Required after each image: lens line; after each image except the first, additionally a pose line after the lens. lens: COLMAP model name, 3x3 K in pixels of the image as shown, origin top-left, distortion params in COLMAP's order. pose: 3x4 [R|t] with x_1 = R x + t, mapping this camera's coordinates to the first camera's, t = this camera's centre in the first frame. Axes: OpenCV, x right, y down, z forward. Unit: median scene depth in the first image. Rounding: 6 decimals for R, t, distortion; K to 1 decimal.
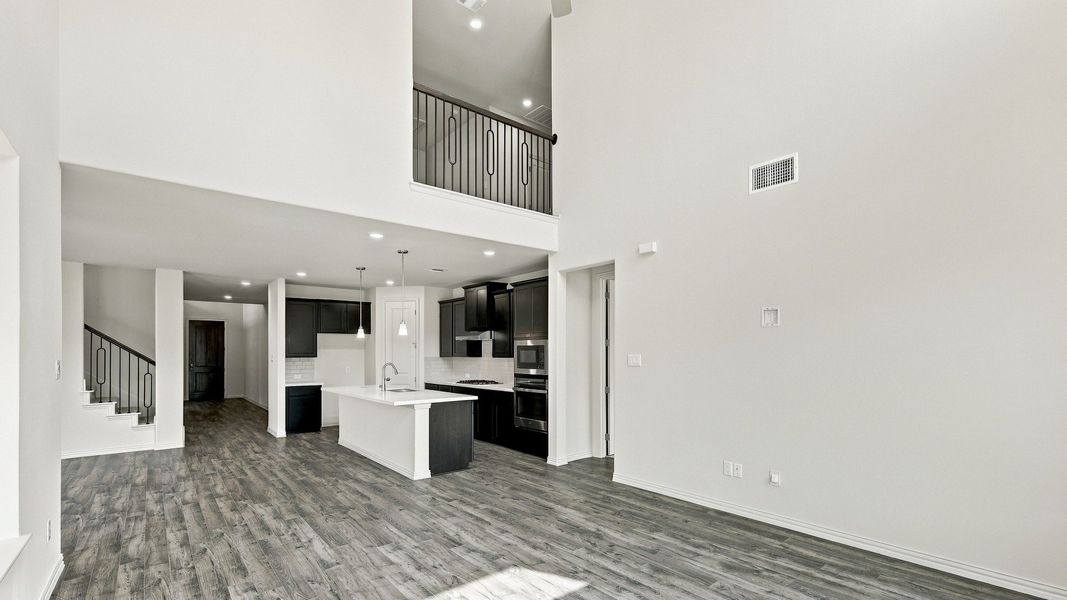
lens RADIAL K [[468.0, 0, 530.2], [0, 468.0, 308.0], [0, 0, 1]] dist [0.009377, 0.000040]
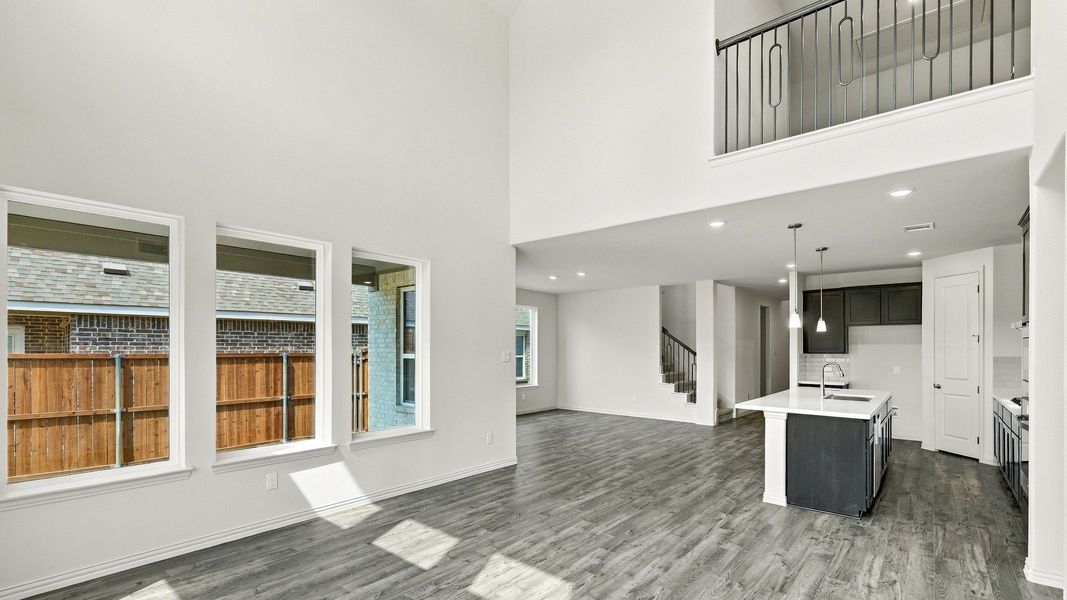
lens RADIAL K [[468.0, 0, 533.7], [0, 468.0, 307.3], [0, 0, 1]] dist [0.009377, 0.000040]
pose [[0.189856, -0.080143, -0.978535, 0.667953], [0.090495, 0.993849, -0.063839, 0.048664], [0.977632, -0.076432, 0.195941, 0.583794]]
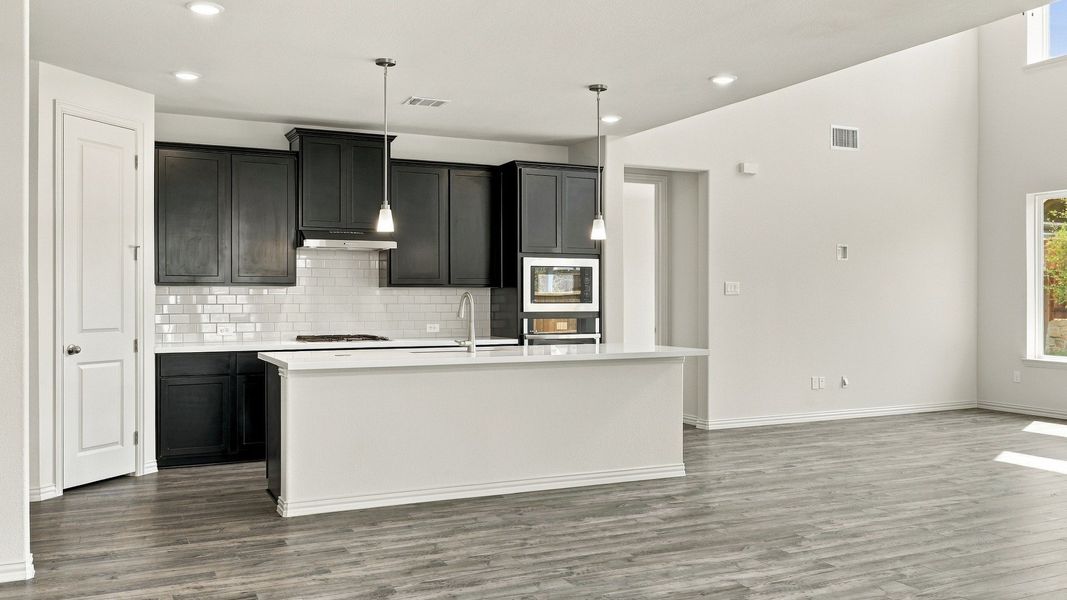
lens RADIAL K [[892.2, 0, 535.3], [0, 892.2, 302.2], [0, 0, 1]] dist [-0.014930, 0.000947]
pose [[0.232983, 0.005685, 0.972464, -1.909680], [-0.094125, 0.995420, 0.016731, 0.177447], [-0.967915, -0.095431, 0.232451, 1.196750]]
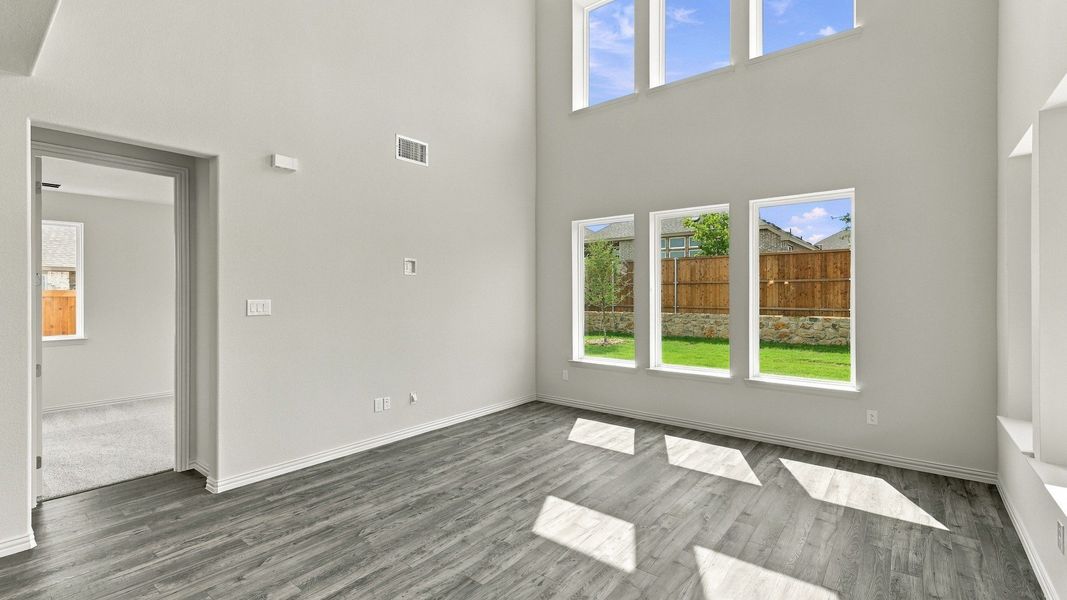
lens RADIAL K [[468.0, 0, 531.1], [0, 468.0, 290.1], [0, 0, 1]] dist [0.009377, 0.000040]
pose [[-0.210084, 0.016519, 0.977544, -0.707996], [-0.088746, 0.995407, -0.035893, 0.086476], [-0.973647, -0.094293, -0.207653, 0.916450]]
